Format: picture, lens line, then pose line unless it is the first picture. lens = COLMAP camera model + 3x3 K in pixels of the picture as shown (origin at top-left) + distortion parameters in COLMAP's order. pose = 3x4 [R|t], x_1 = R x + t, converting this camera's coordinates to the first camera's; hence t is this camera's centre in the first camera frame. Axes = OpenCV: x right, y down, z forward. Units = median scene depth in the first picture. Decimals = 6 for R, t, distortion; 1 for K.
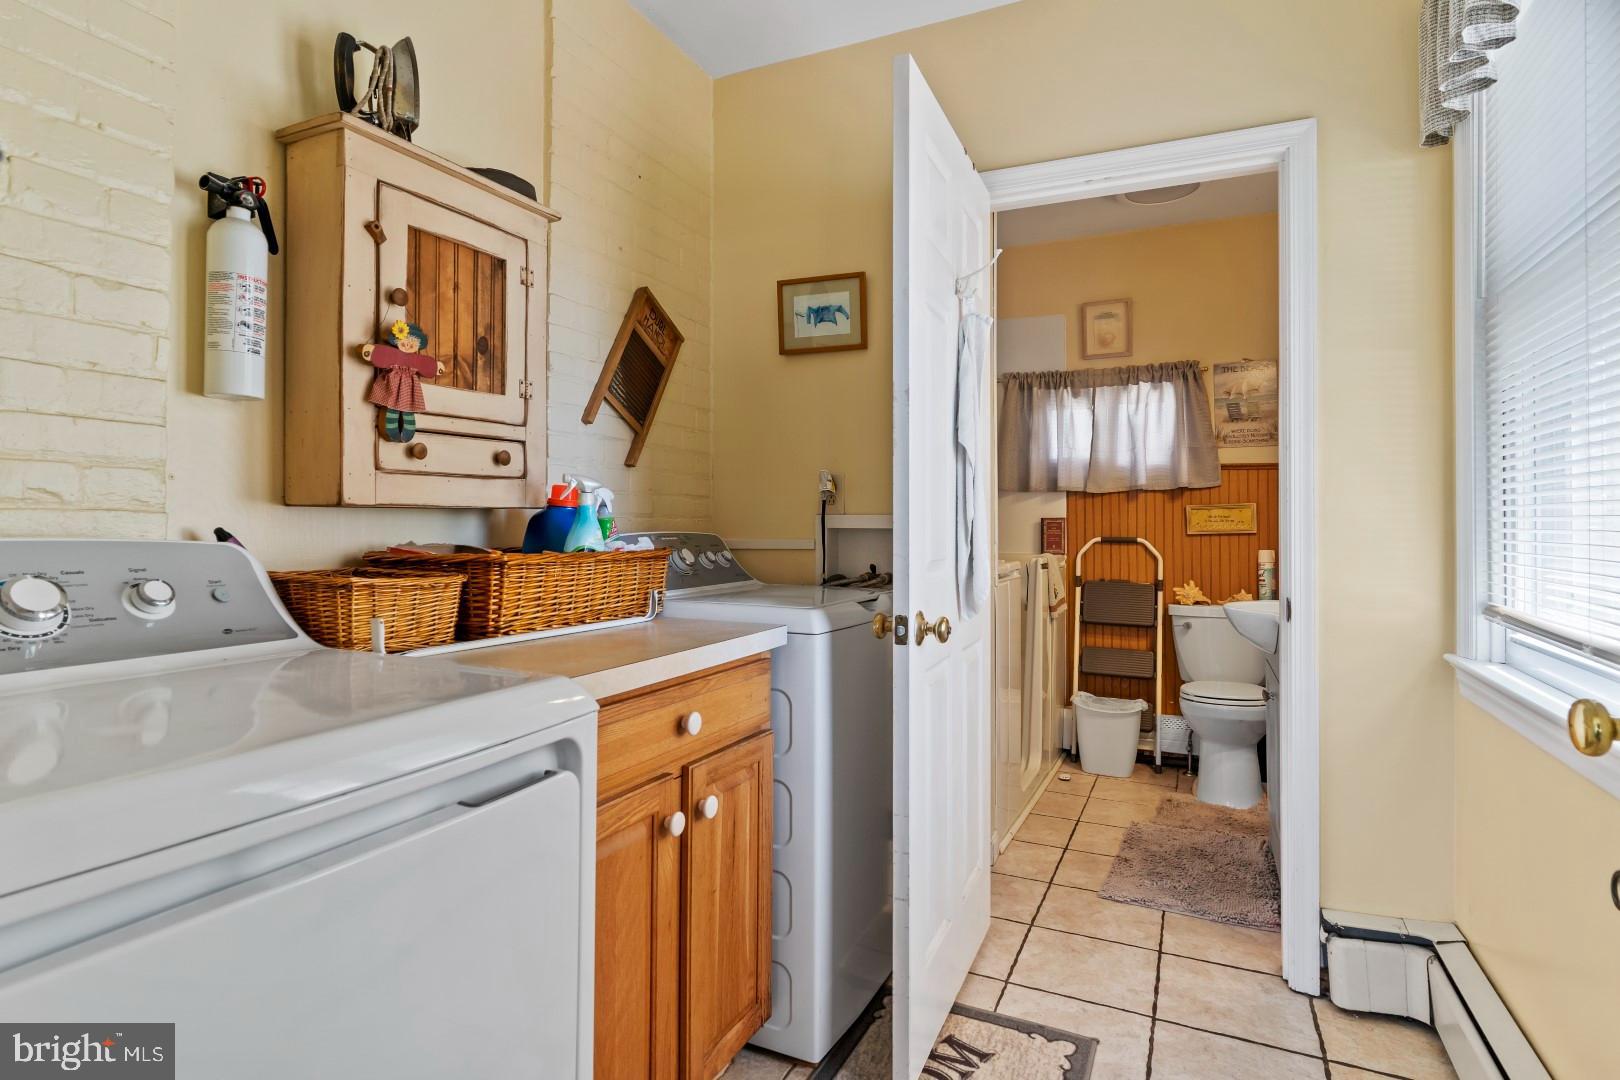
lens RADIAL K [[841.8, 0, 805.0], [0, 841.8, 511.6], [0, 0, 1]] dist [-0.001116, -0.001283]
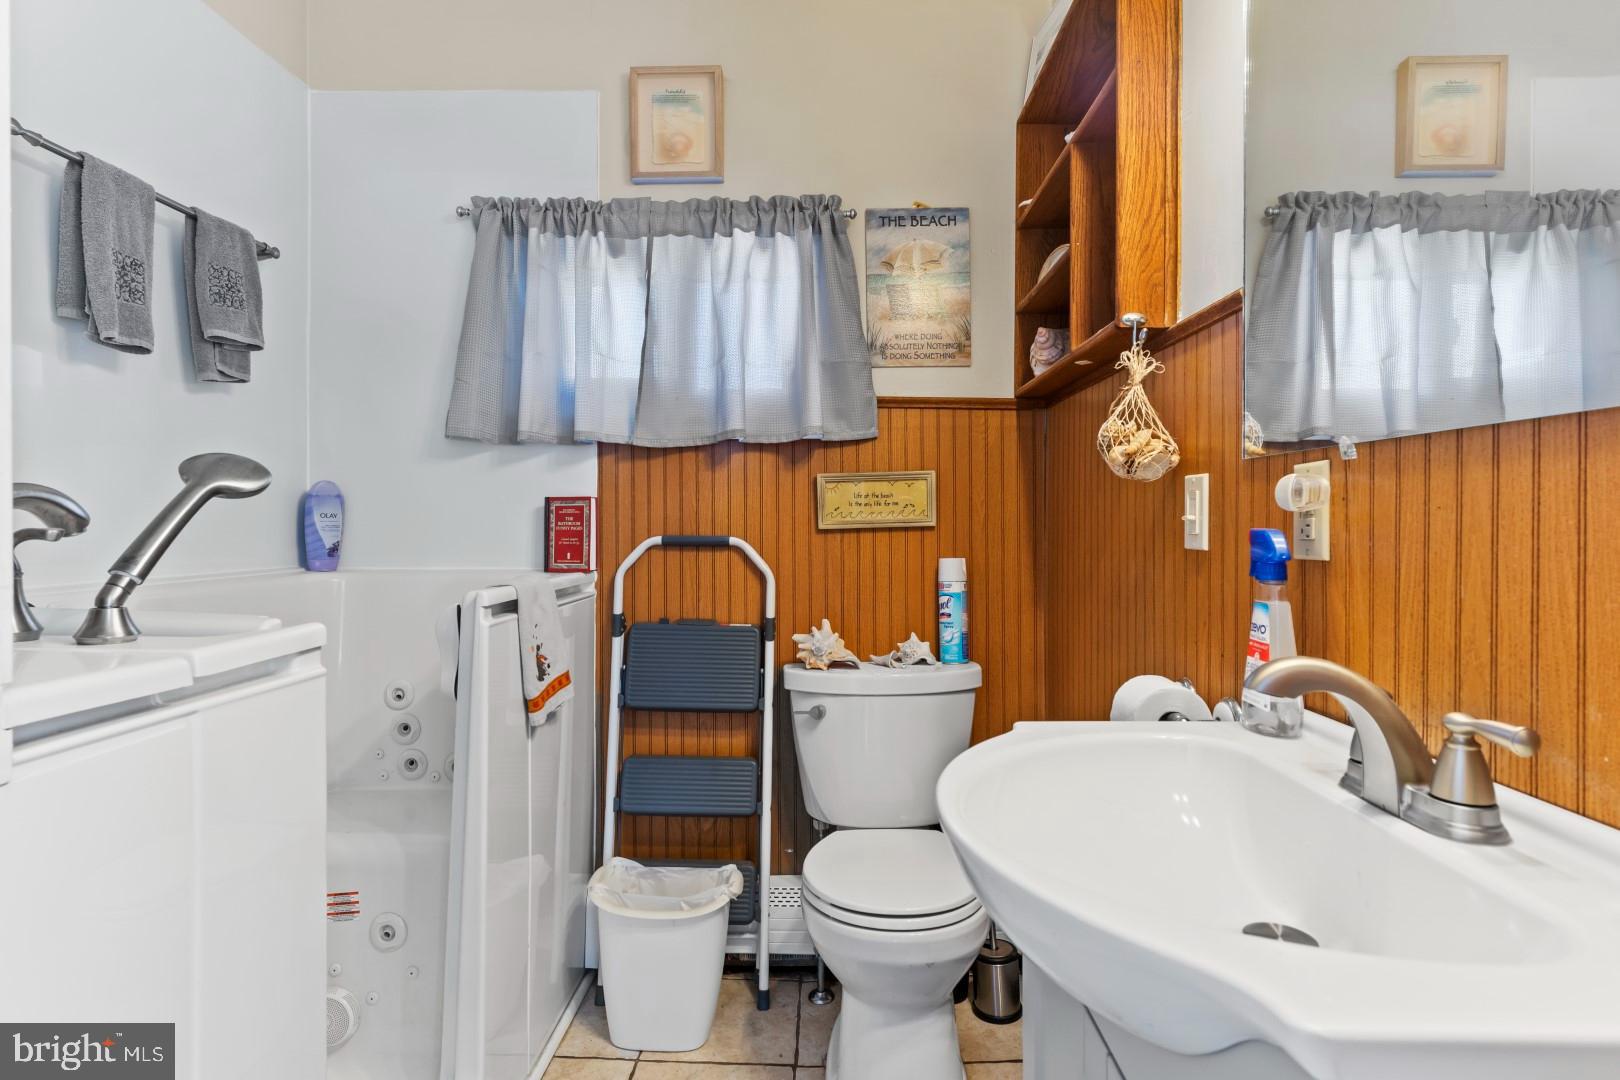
lens RADIAL K [[841.8, 0, 807.8], [0, 841.8, 530.8], [0, 0, 1]] dist [-0.001116, -0.001283]
pose [[0.911149, -0.004537, 0.412053, 0.227721], [-0.005859, 0.999696, 0.023964, 0.014870], [-0.412036, -0.024250, 0.910845, 0.514693]]
